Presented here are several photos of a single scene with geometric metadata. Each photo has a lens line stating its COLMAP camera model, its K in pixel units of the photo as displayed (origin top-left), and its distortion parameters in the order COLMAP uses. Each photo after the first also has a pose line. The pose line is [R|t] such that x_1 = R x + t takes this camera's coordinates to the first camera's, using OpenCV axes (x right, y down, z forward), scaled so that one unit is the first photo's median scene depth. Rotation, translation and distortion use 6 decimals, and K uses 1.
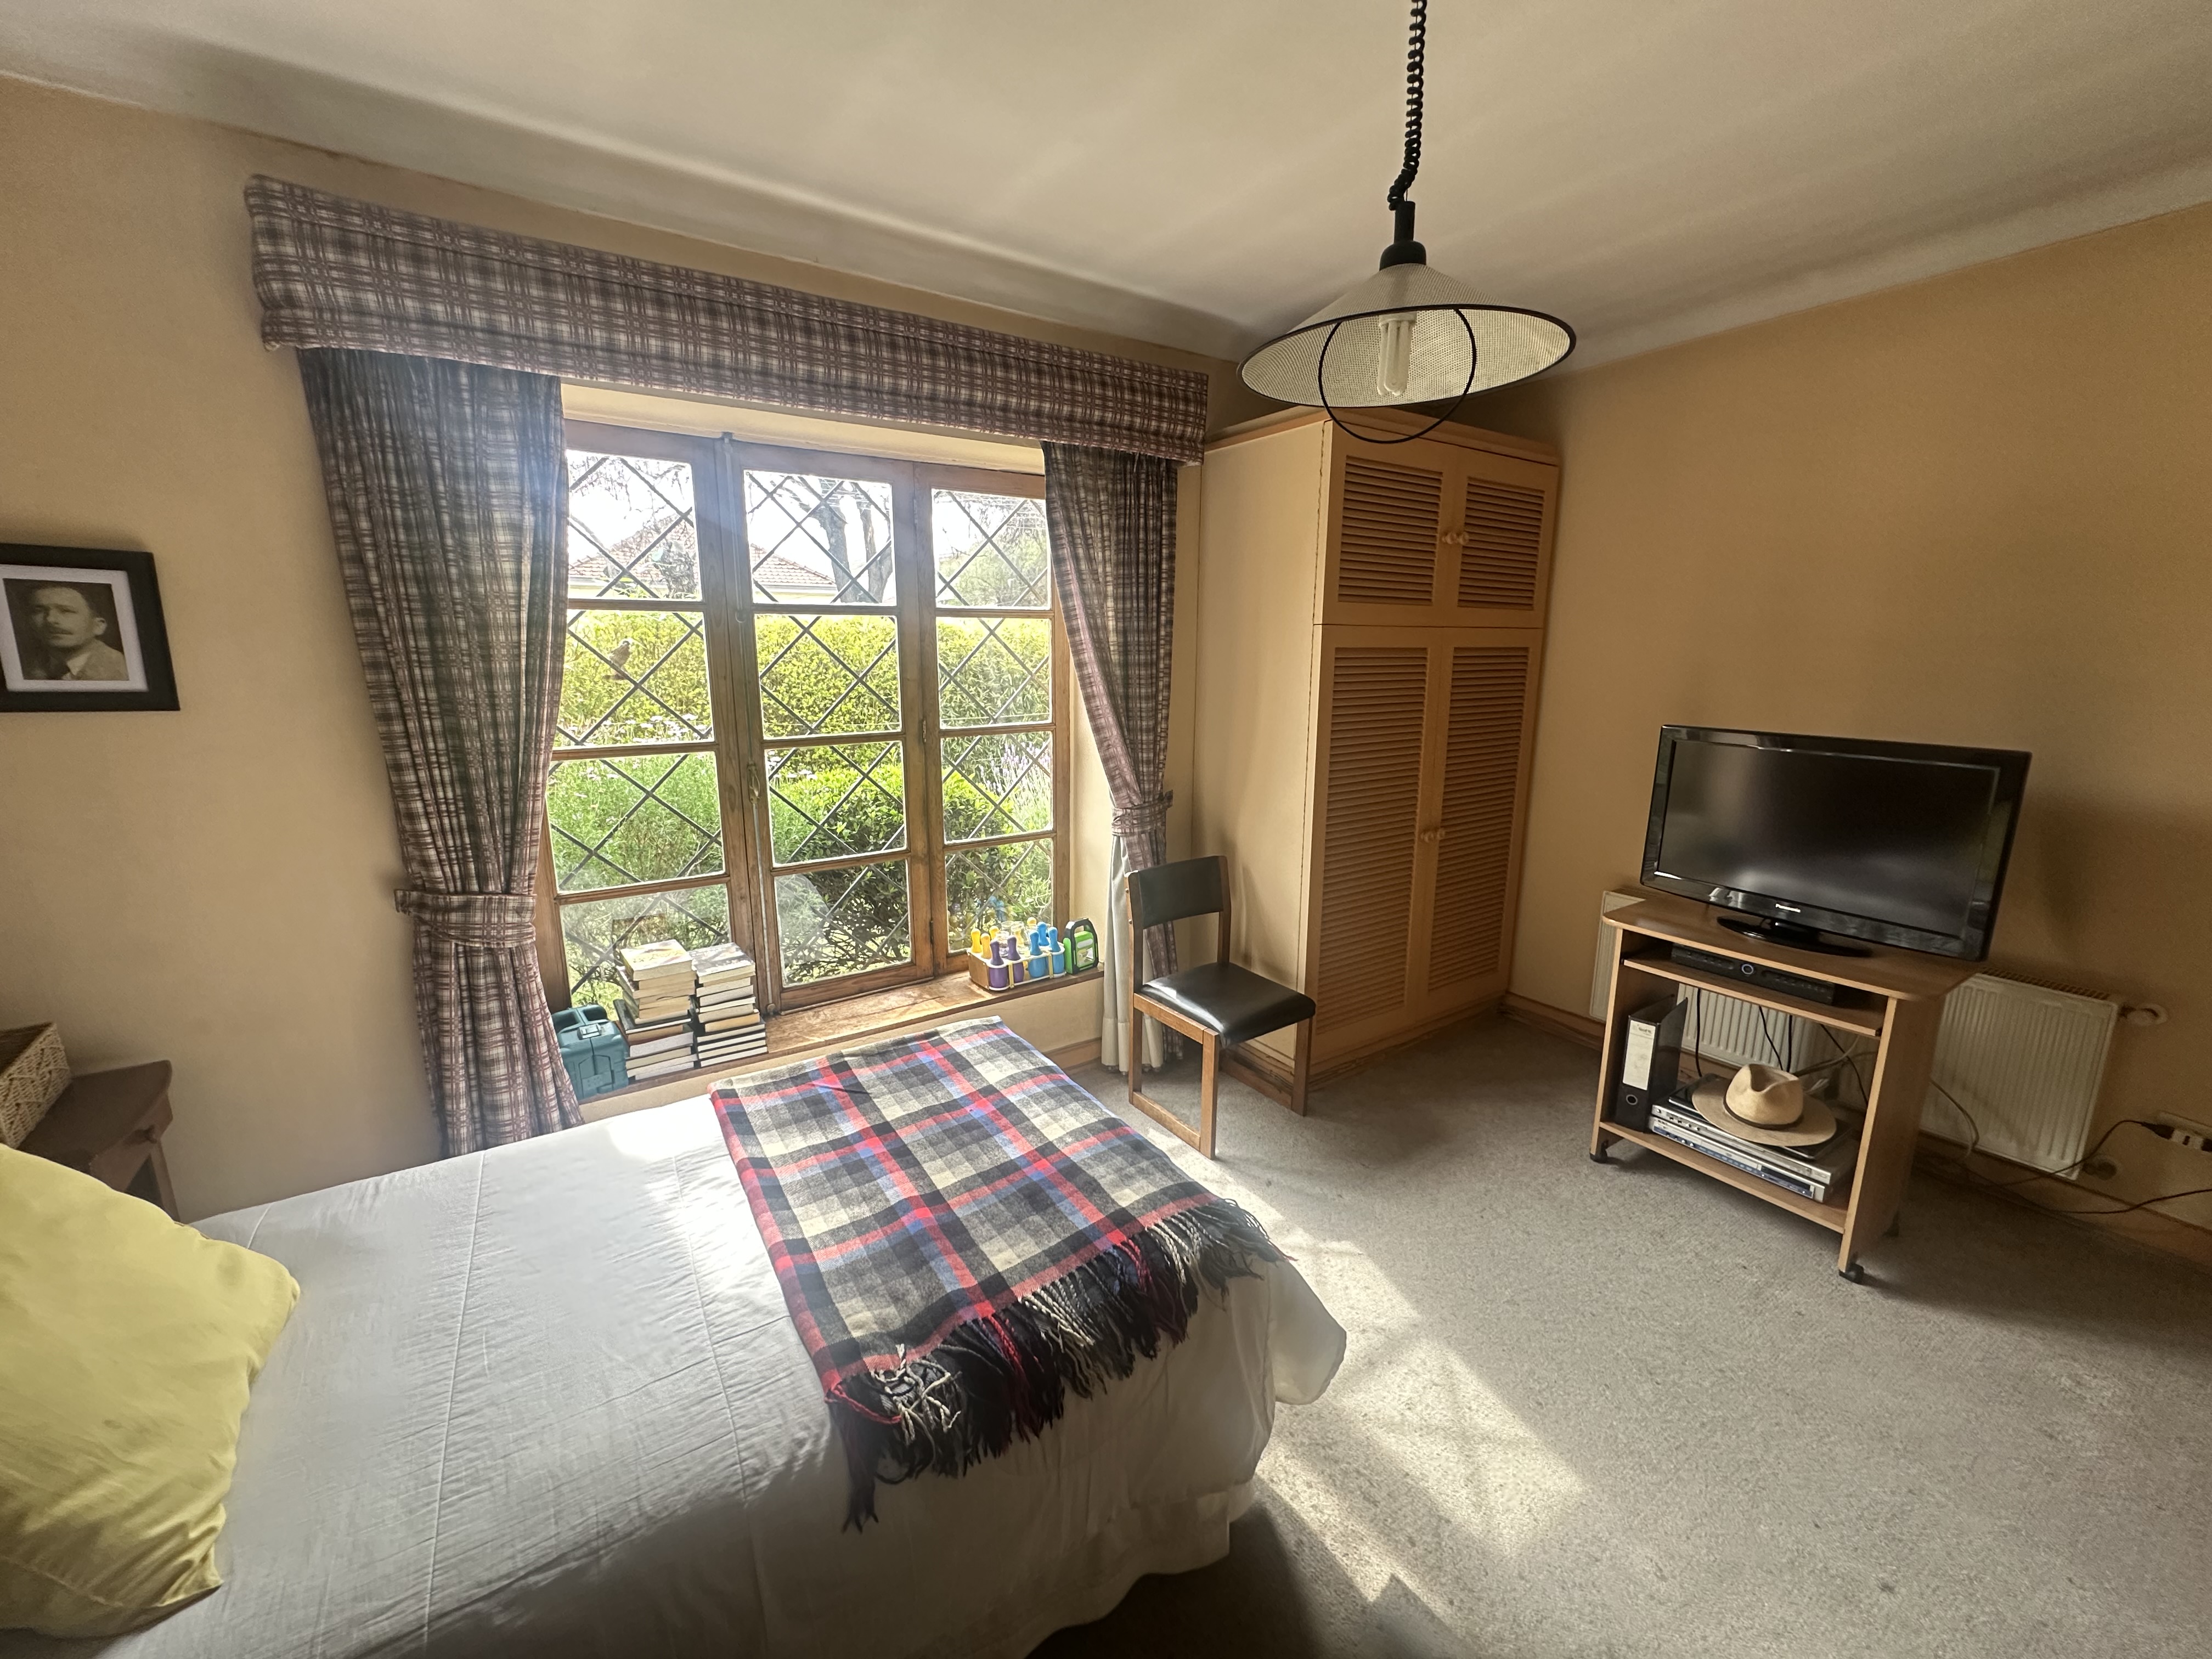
lens RADIAL K [[882.0, 0, 1098.5], [0, 882.0, 823.5], [0, 0, 1]] dist [-0.000045, 0.000262]
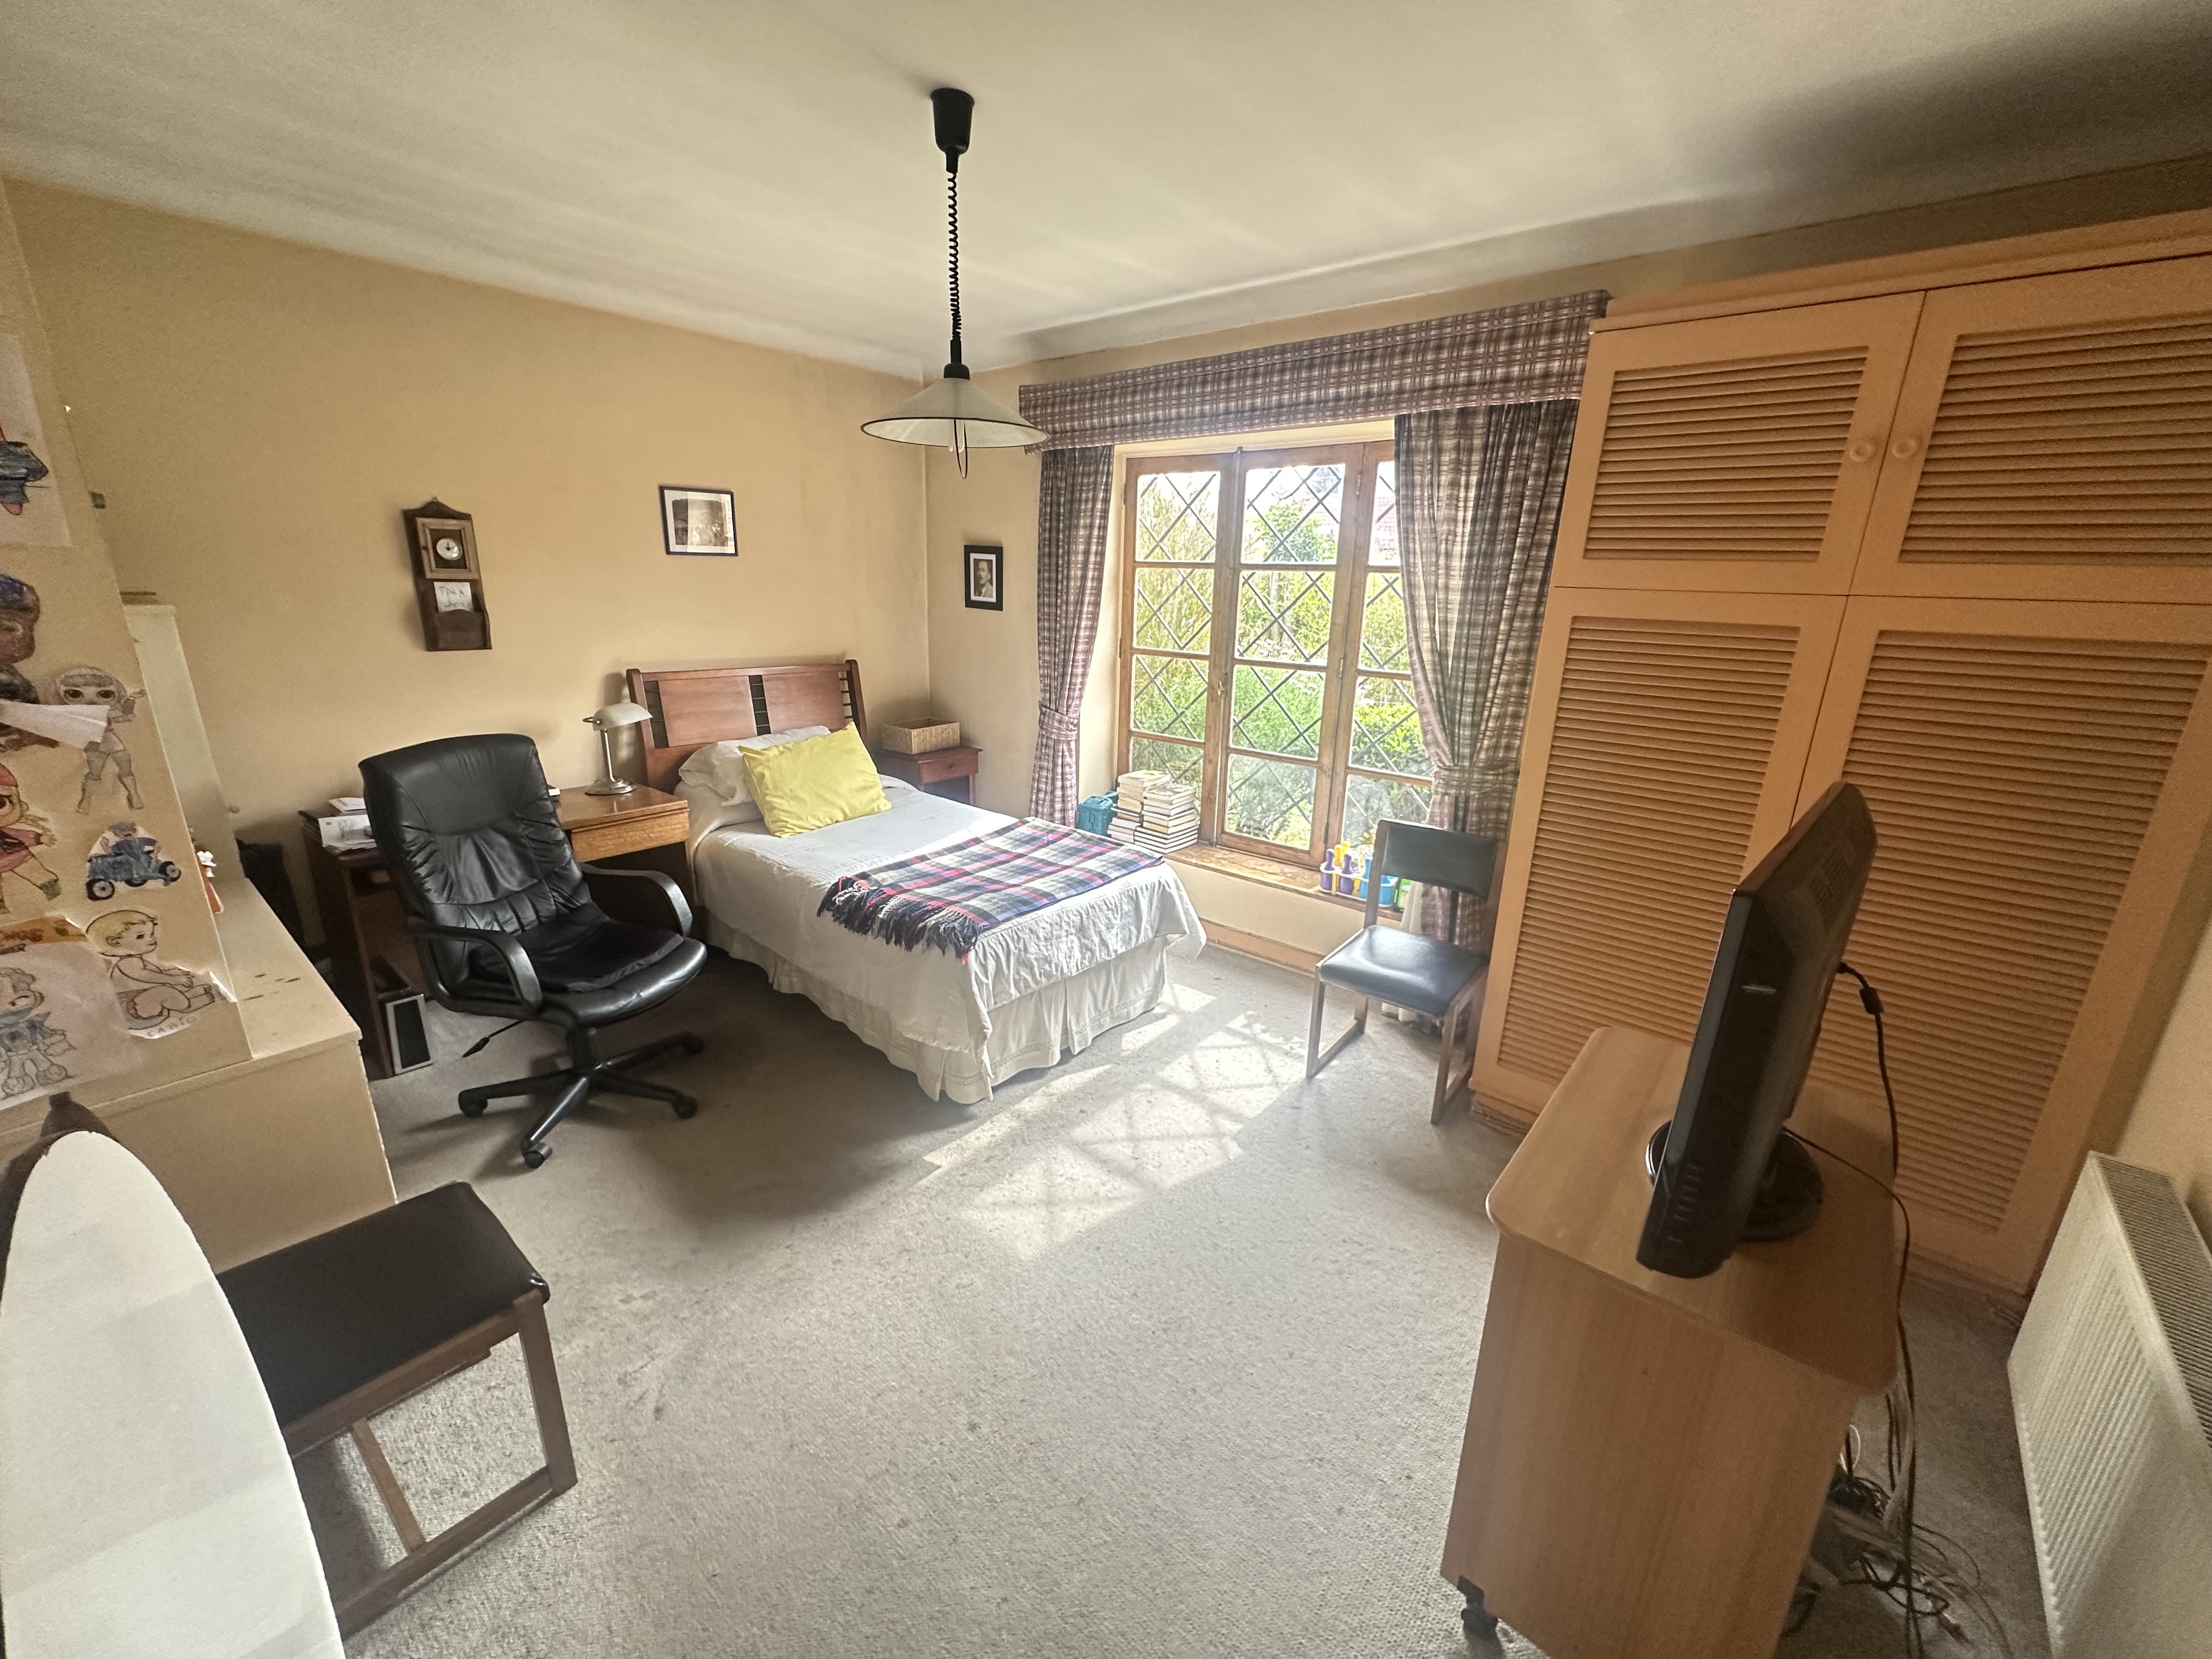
lens RADIAL K [[882.0, 0, 1112.0], [0, 882.0, 822.1], [0, 0, 1]] dist [-0.000045, 0.000262]
pose [[0.288012, 0.267858, -0.919403, 1.445999], [-0.216289, 0.953471, 0.210029, -0.146118], [0.932882, 0.138366, 0.332546, 0.537293]]
